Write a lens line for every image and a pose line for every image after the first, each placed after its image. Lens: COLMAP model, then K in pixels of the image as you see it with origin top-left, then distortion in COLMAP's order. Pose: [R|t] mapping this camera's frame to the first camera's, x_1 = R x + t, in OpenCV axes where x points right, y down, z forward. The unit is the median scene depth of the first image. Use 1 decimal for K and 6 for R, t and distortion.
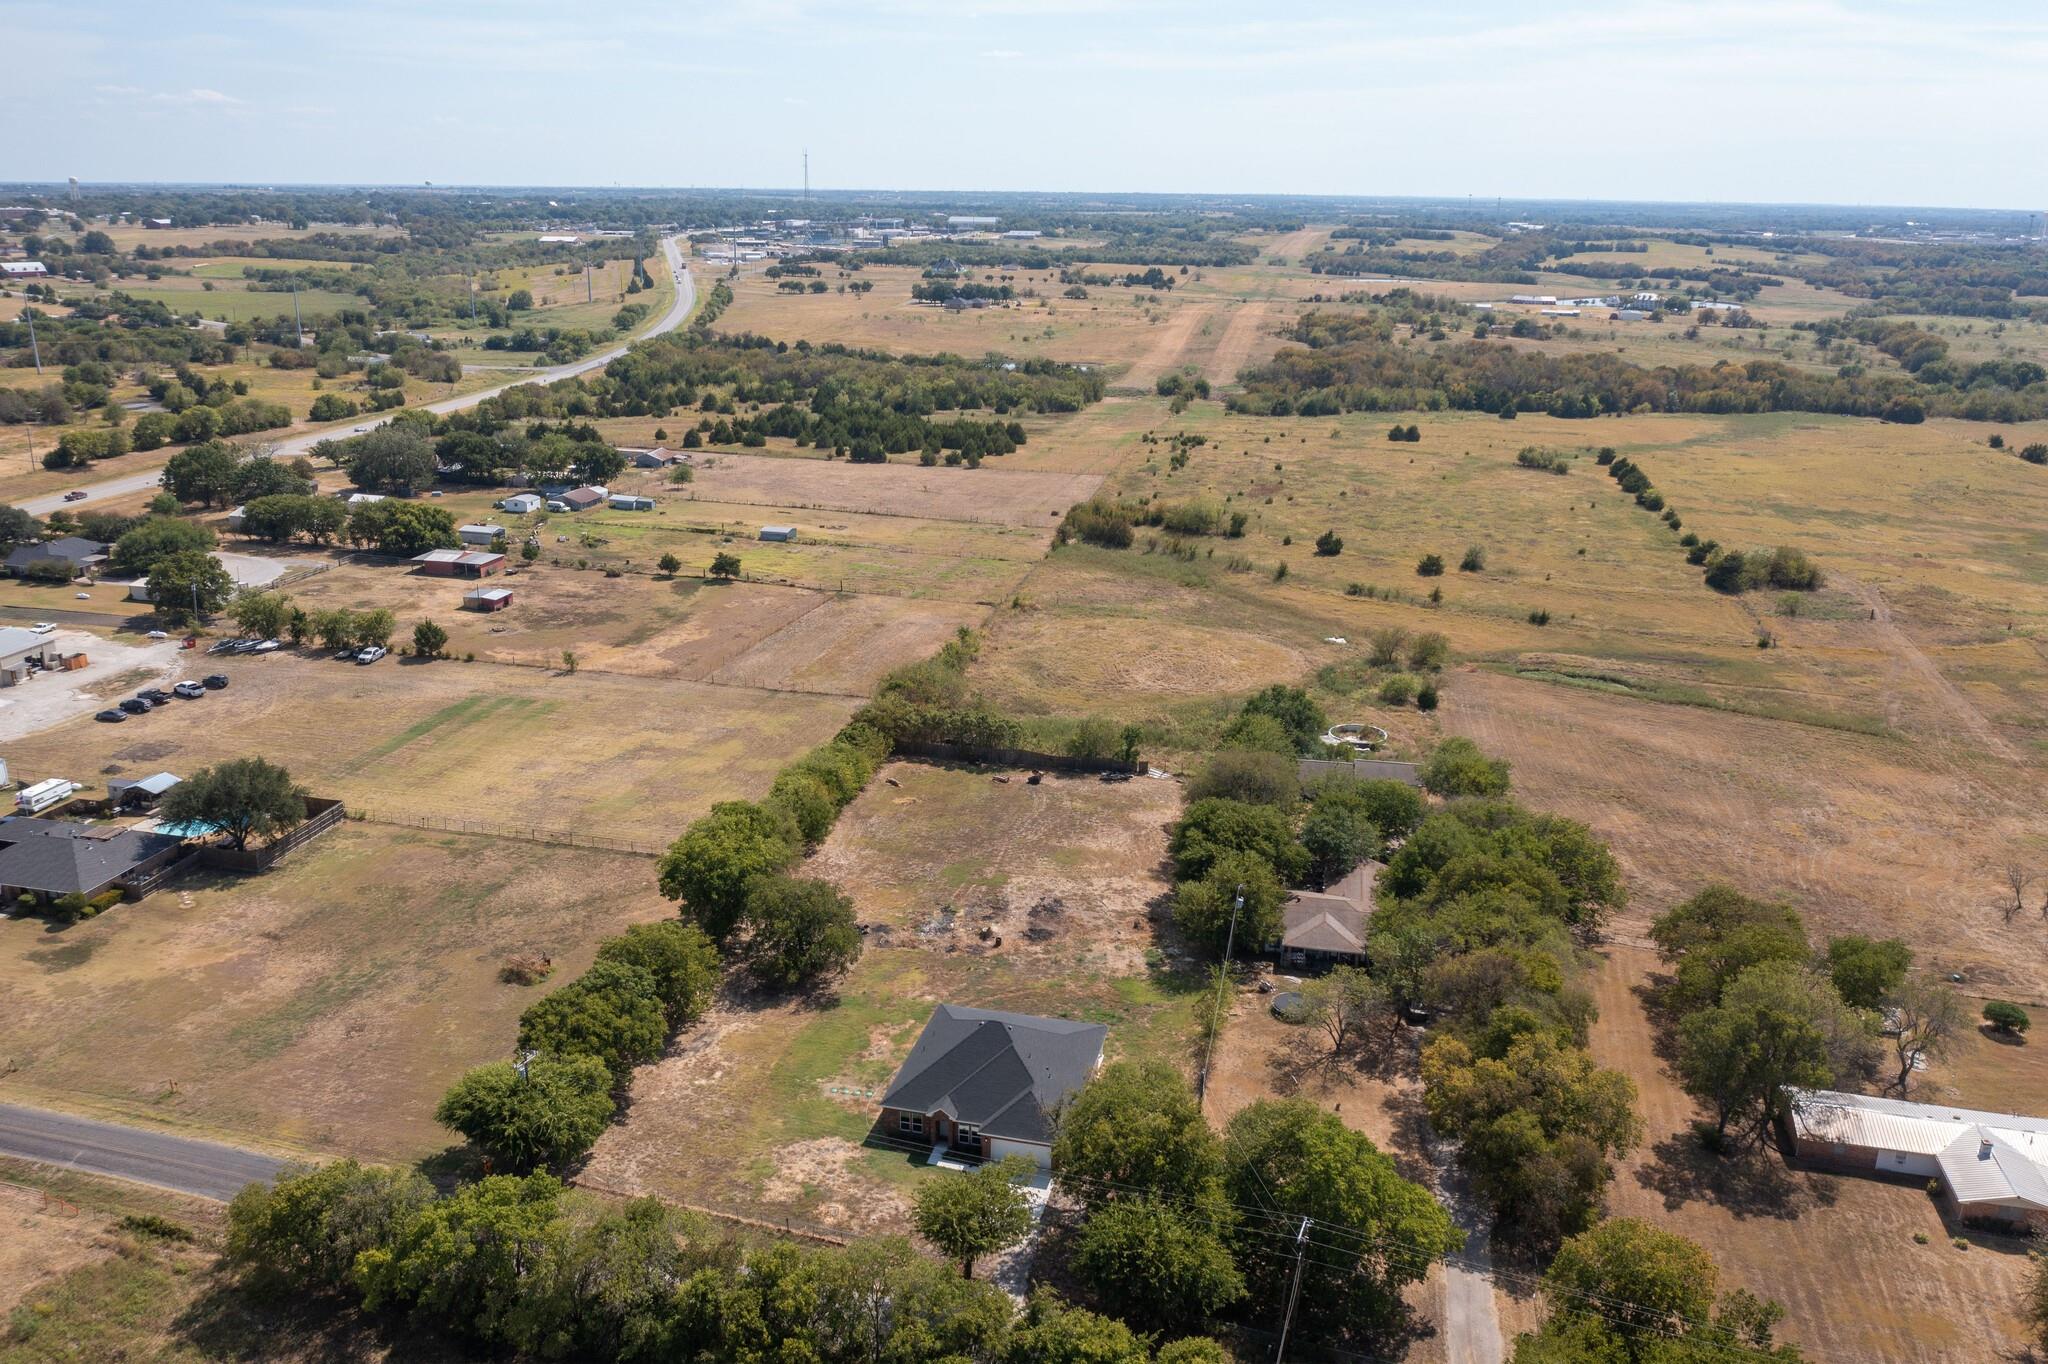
lens RADIAL K [[1595.0, 0, 1016.3], [0, 1595.0, 690.6], [0, 0, 1]] dist [-0.021487, 0.008694]
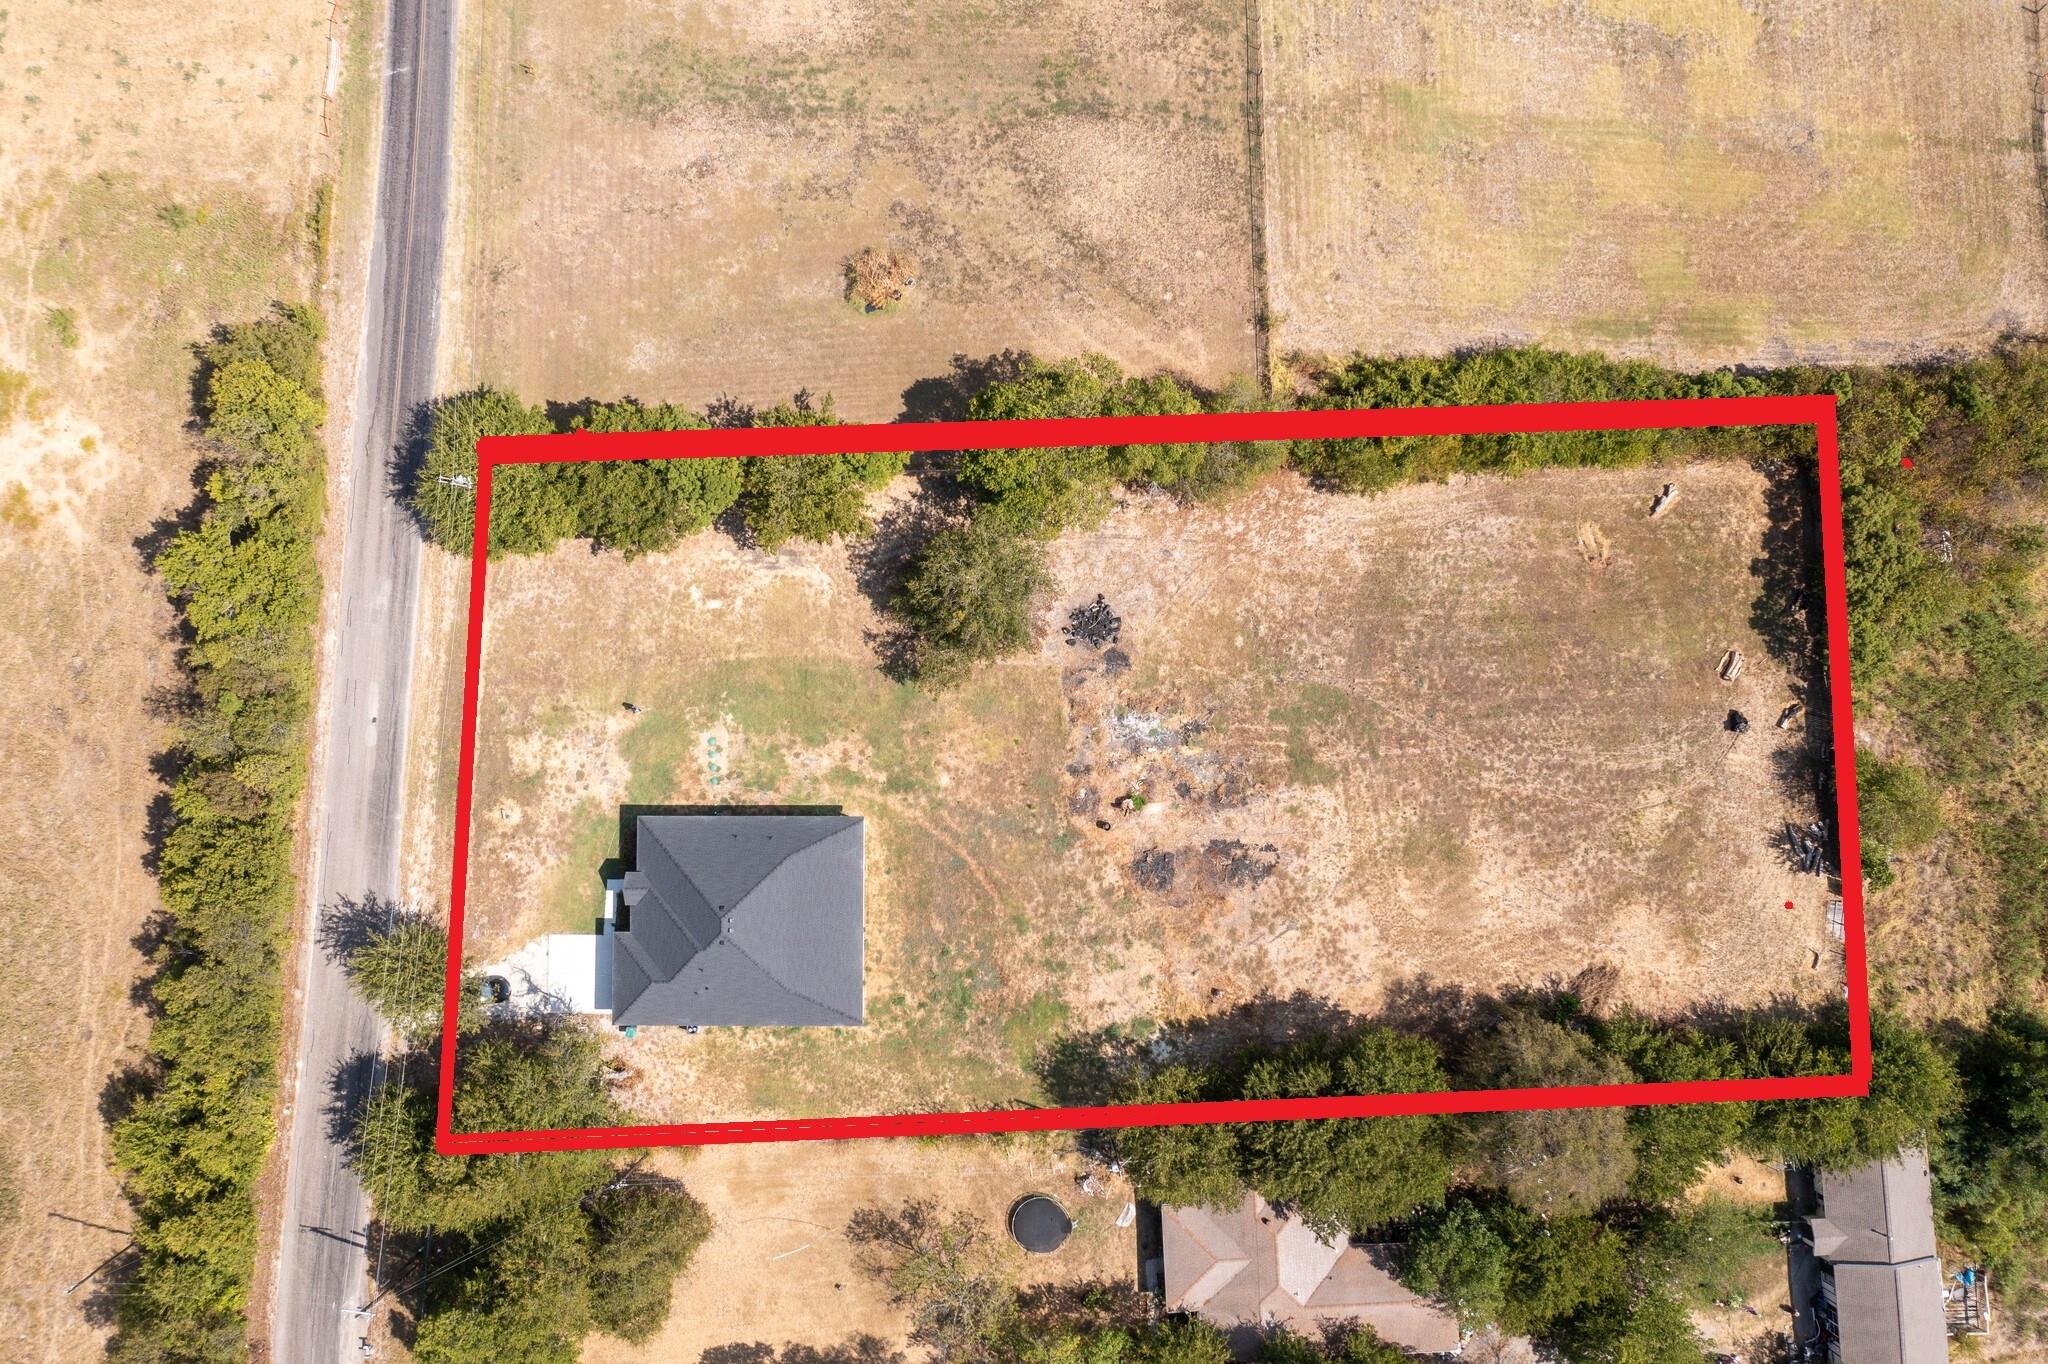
lens RADIAL K [[1595.0, 0, 1016.3], [0, 1595.0, 690.6], [0, 0, 1]] dist [-0.021487, 0.008694]
pose [[0.240748, 0.967546, -0.076778, -0.025177], [-0.287580, 0.146662, 0.946461, -0.539347], [0.927005, -0.205778, 0.313555, 0.717017]]
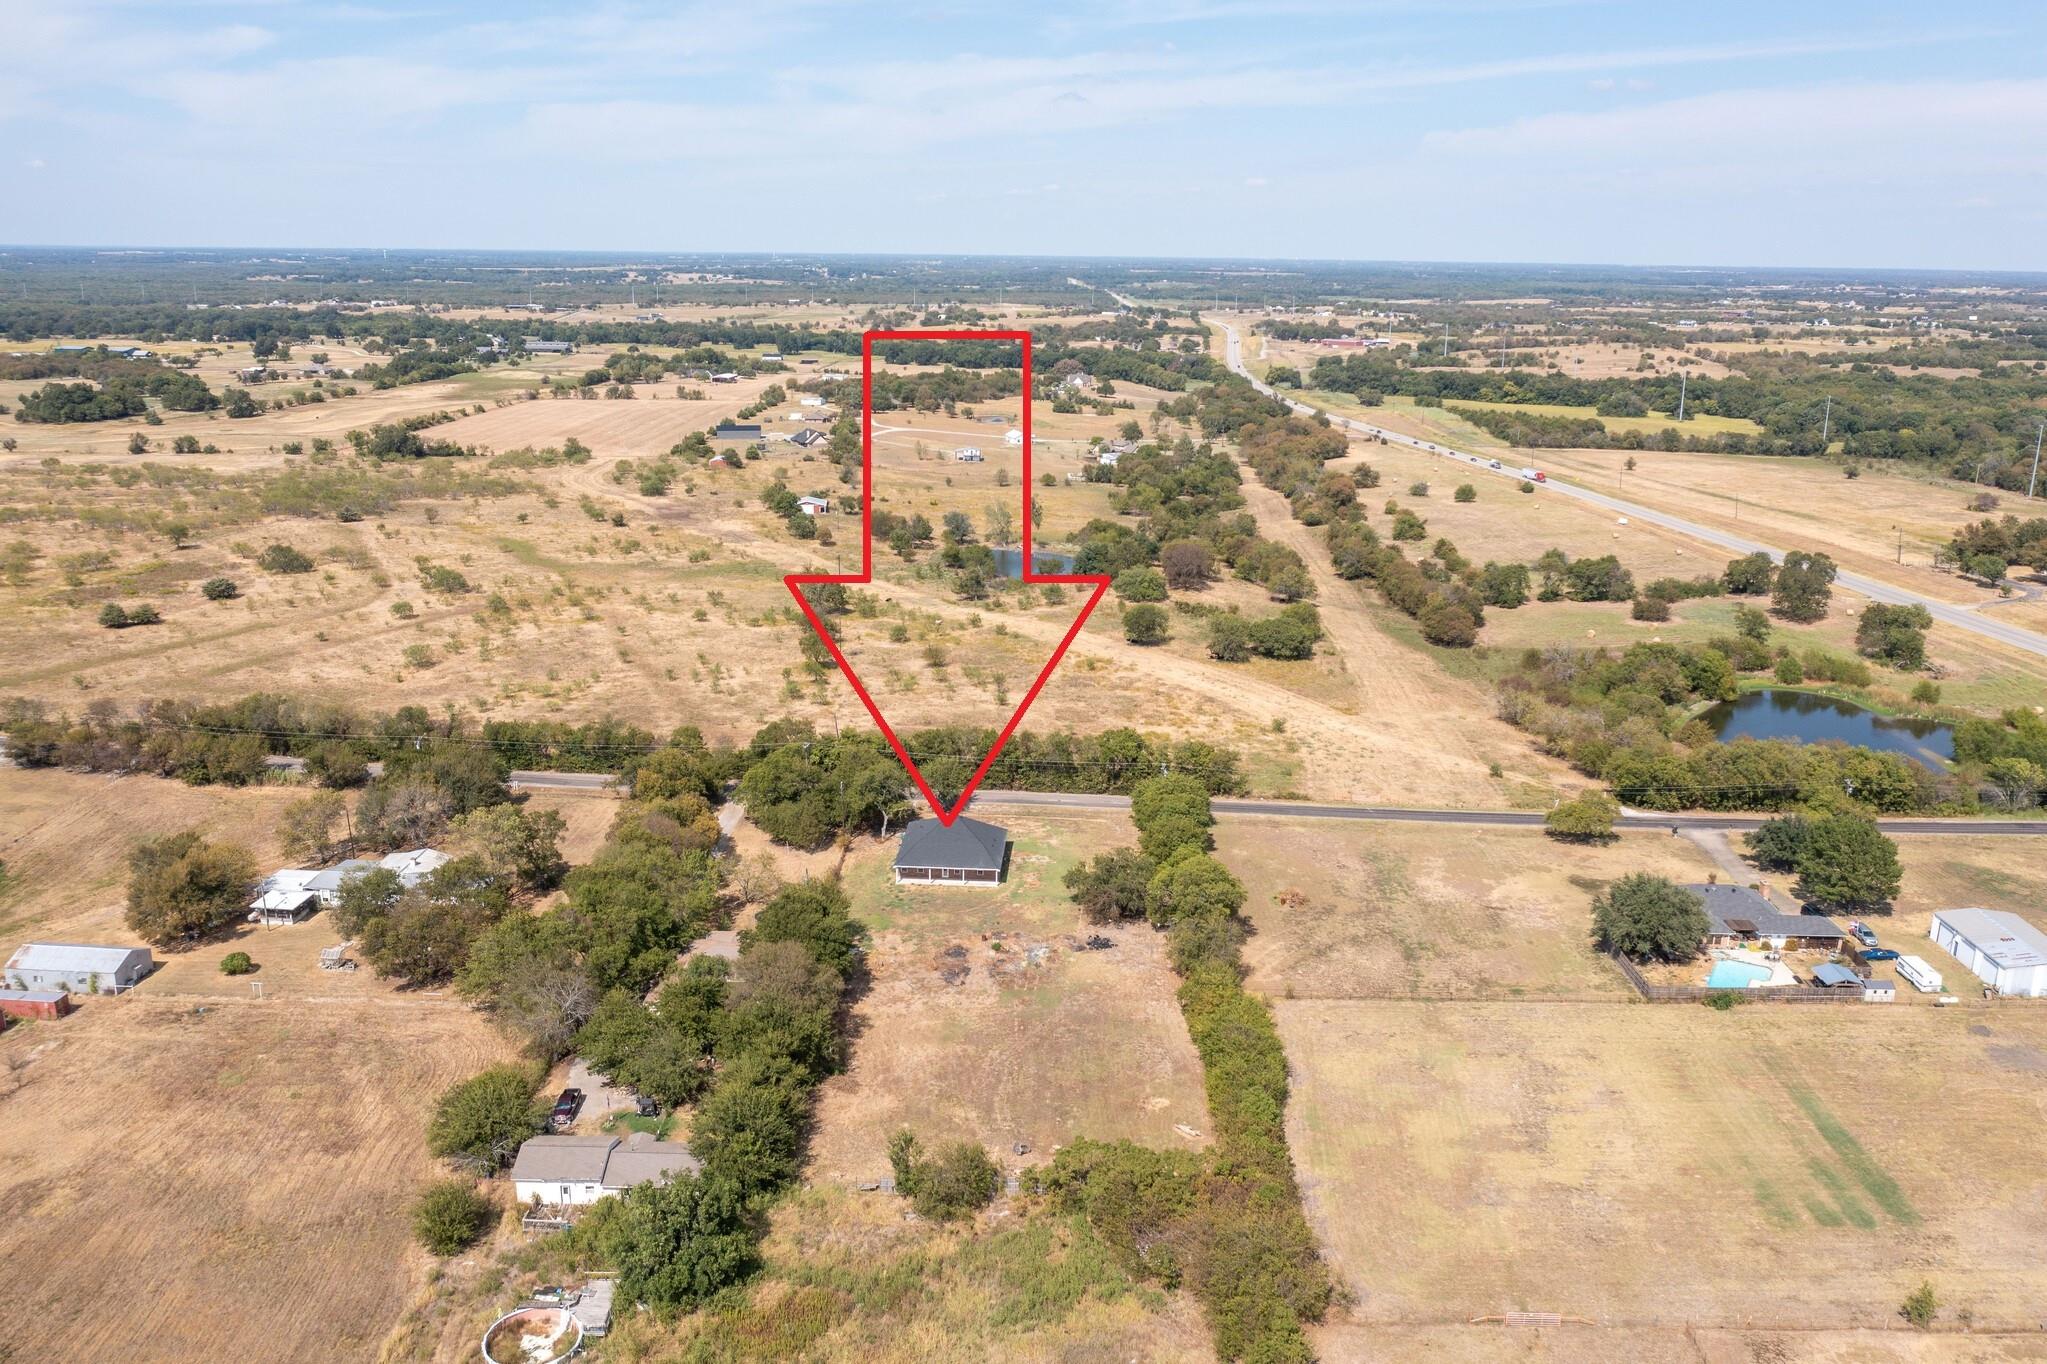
lens RADIAL K [[1594.2, 0, 1015.8], [0, 1594.2, 690.6], [0, 0, 1]] dist [-0.021487, 0.008694]
pose [[-0.983141, 0.022030, -0.181518, 0.193312], [-0.080218, 0.840115, 0.536443, -0.708313], [0.164314, 0.541960, -0.824184, 1.931014]]
